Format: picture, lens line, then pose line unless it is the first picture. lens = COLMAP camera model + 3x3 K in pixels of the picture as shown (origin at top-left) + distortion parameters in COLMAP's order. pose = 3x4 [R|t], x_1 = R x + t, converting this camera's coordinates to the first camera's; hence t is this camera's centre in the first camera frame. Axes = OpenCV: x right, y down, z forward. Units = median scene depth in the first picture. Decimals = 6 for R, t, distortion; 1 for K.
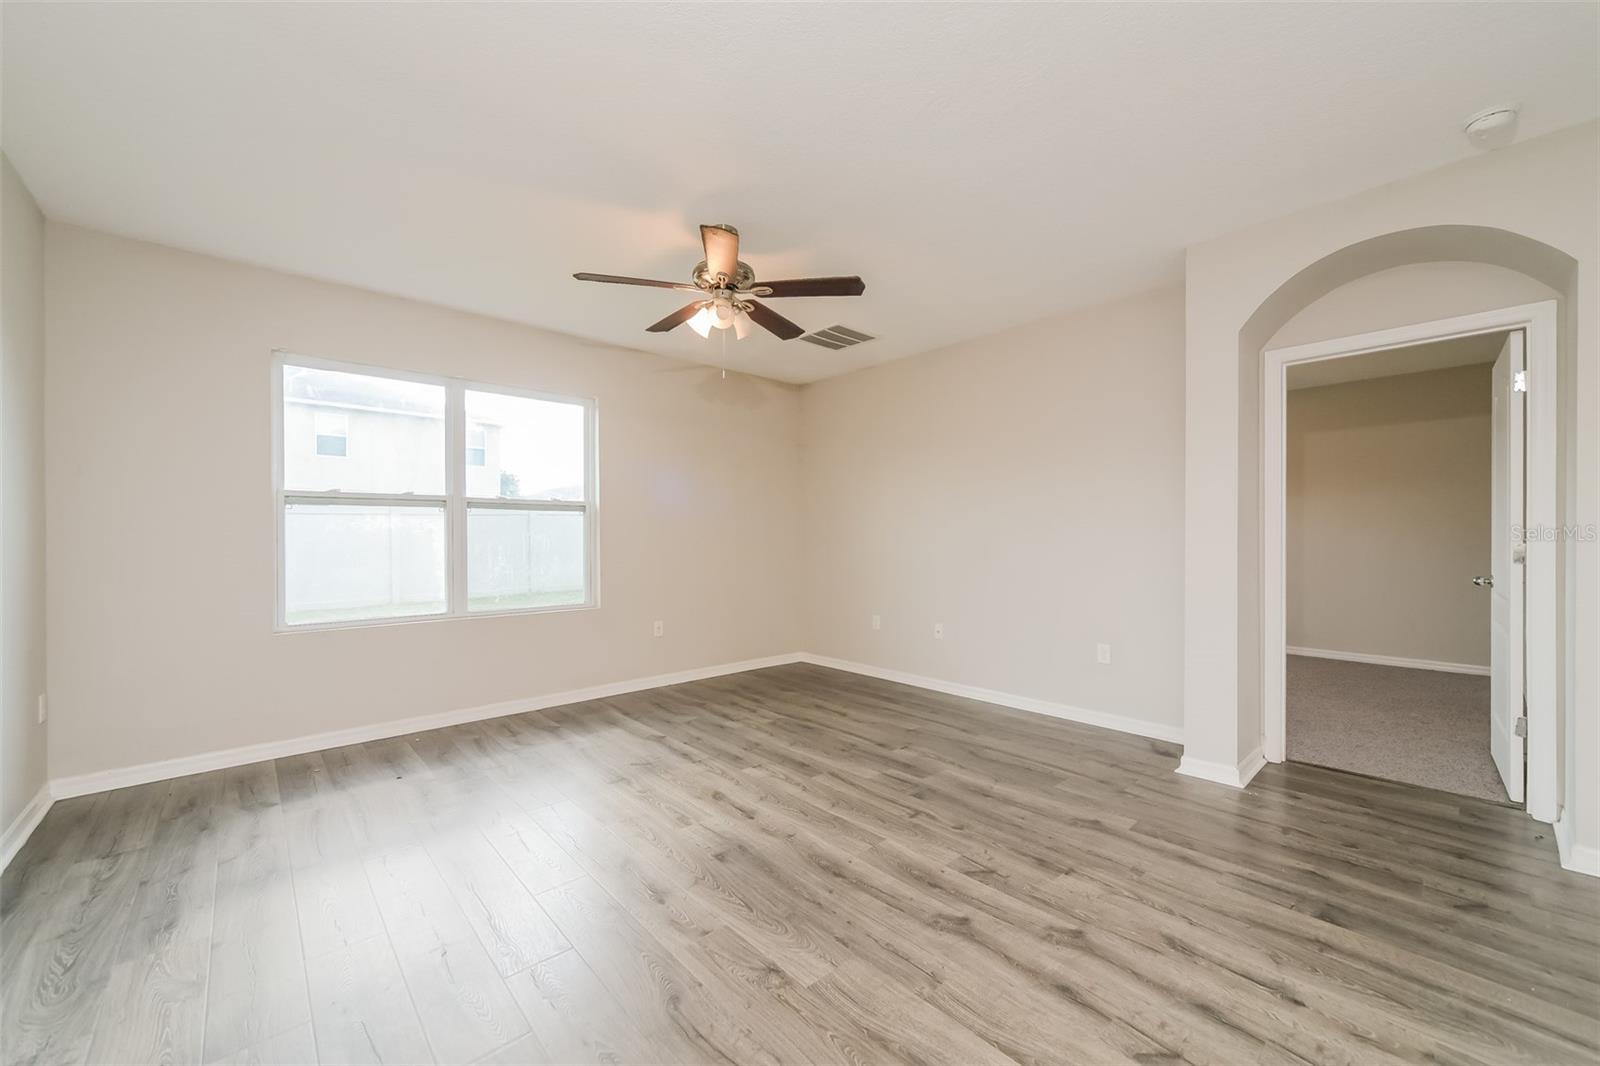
lens RADIAL K [[610.0, 0, 802.6], [0, 610.0, 540.8], [0, 0, 1]] dist [0.000319, 0.000547]
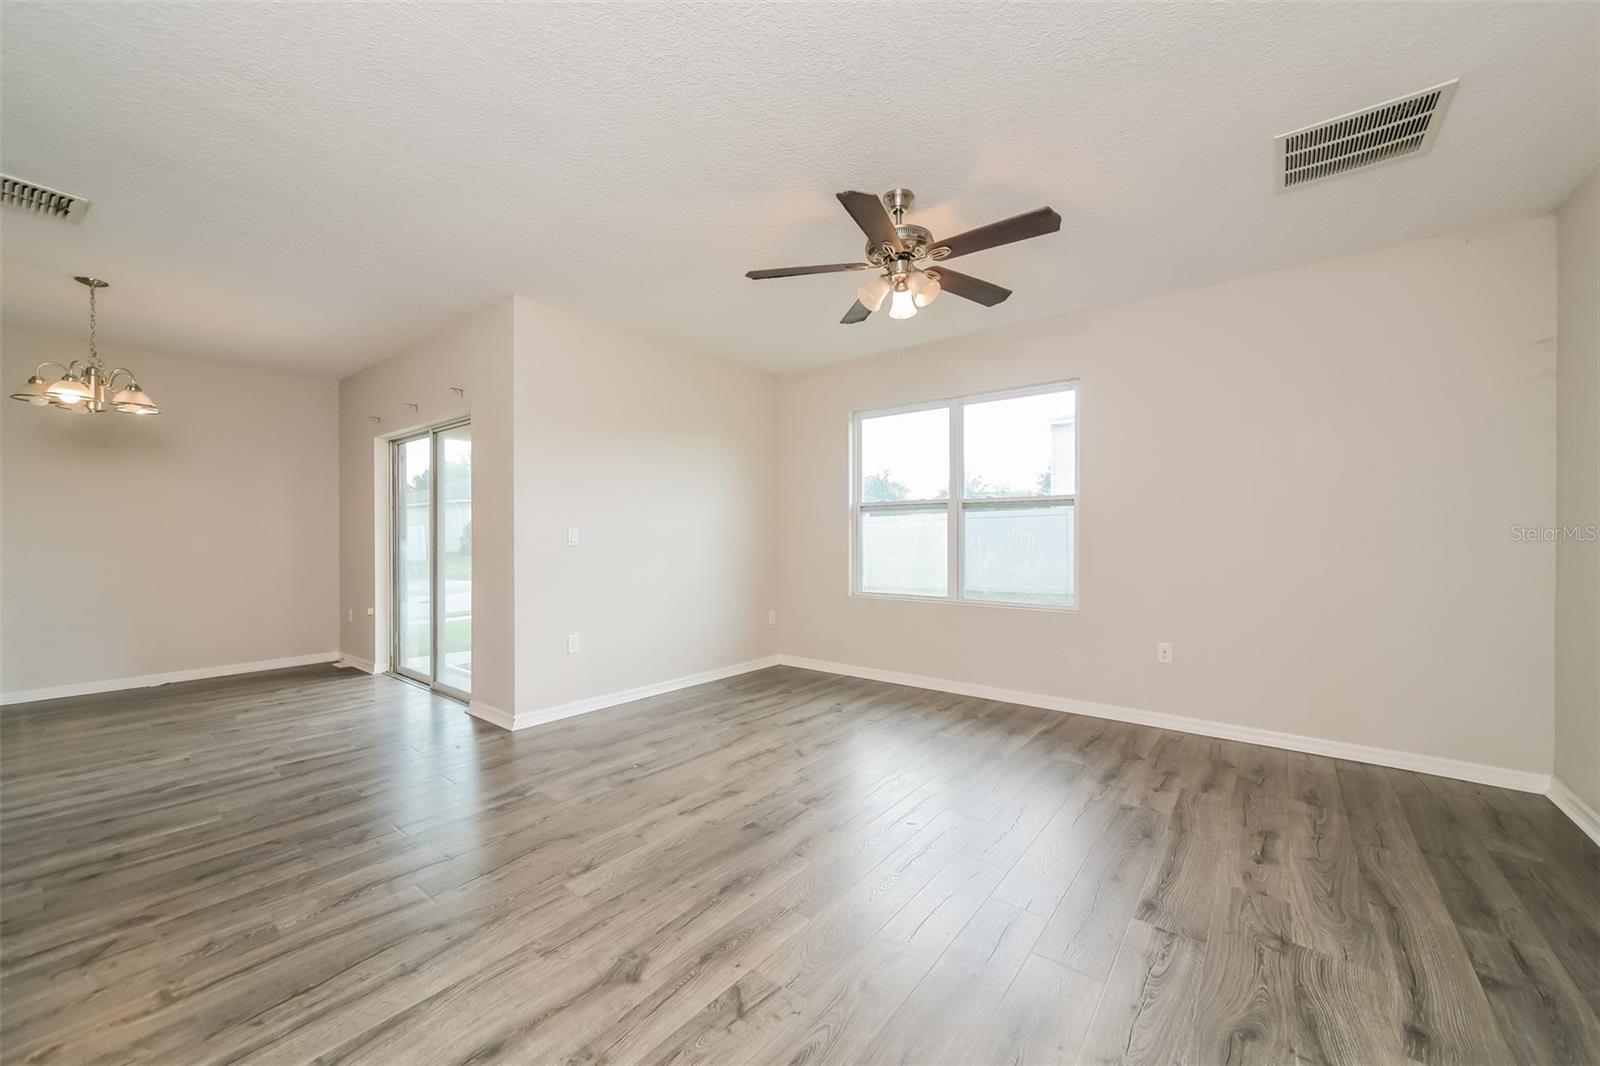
lens RADIAL K [[610.0, 0, 802.6], [0, 610.0, 540.8], [0, 0, 1]] dist [0.000319, 0.000547]
pose [[0.165846, 0.009879, -0.986102, 0.580511], [-0.004484, 0.999947, 0.009264, -0.003007], [0.986141, 0.002886, 0.165881, 0.550724]]
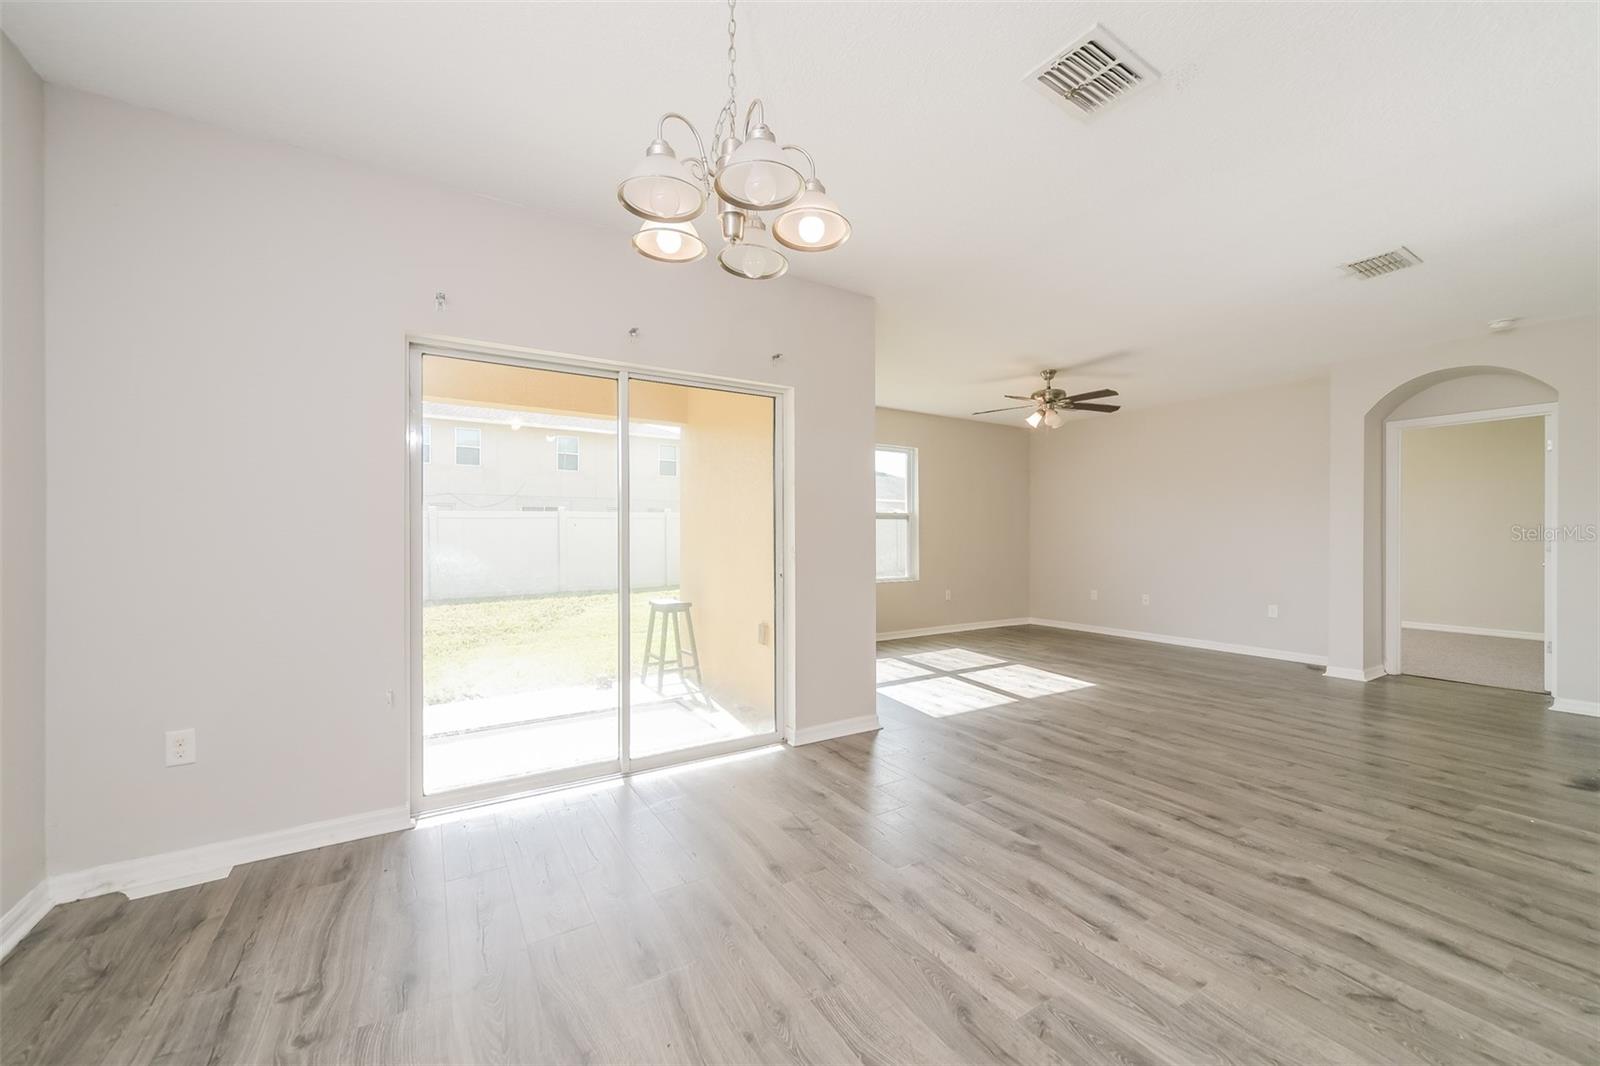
lens RADIAL K [[610.0, 0, 802.6], [0, 610.0, 540.8], [0, 0, 1]] dist [0.000319, 0.000547]
pose [[0.983994, 0.004761, -0.178140, -0.415409], [-0.004474, 0.999988, 0.002009, 0.007258], [0.178147, -0.001180, 0.984003, -0.756900]]
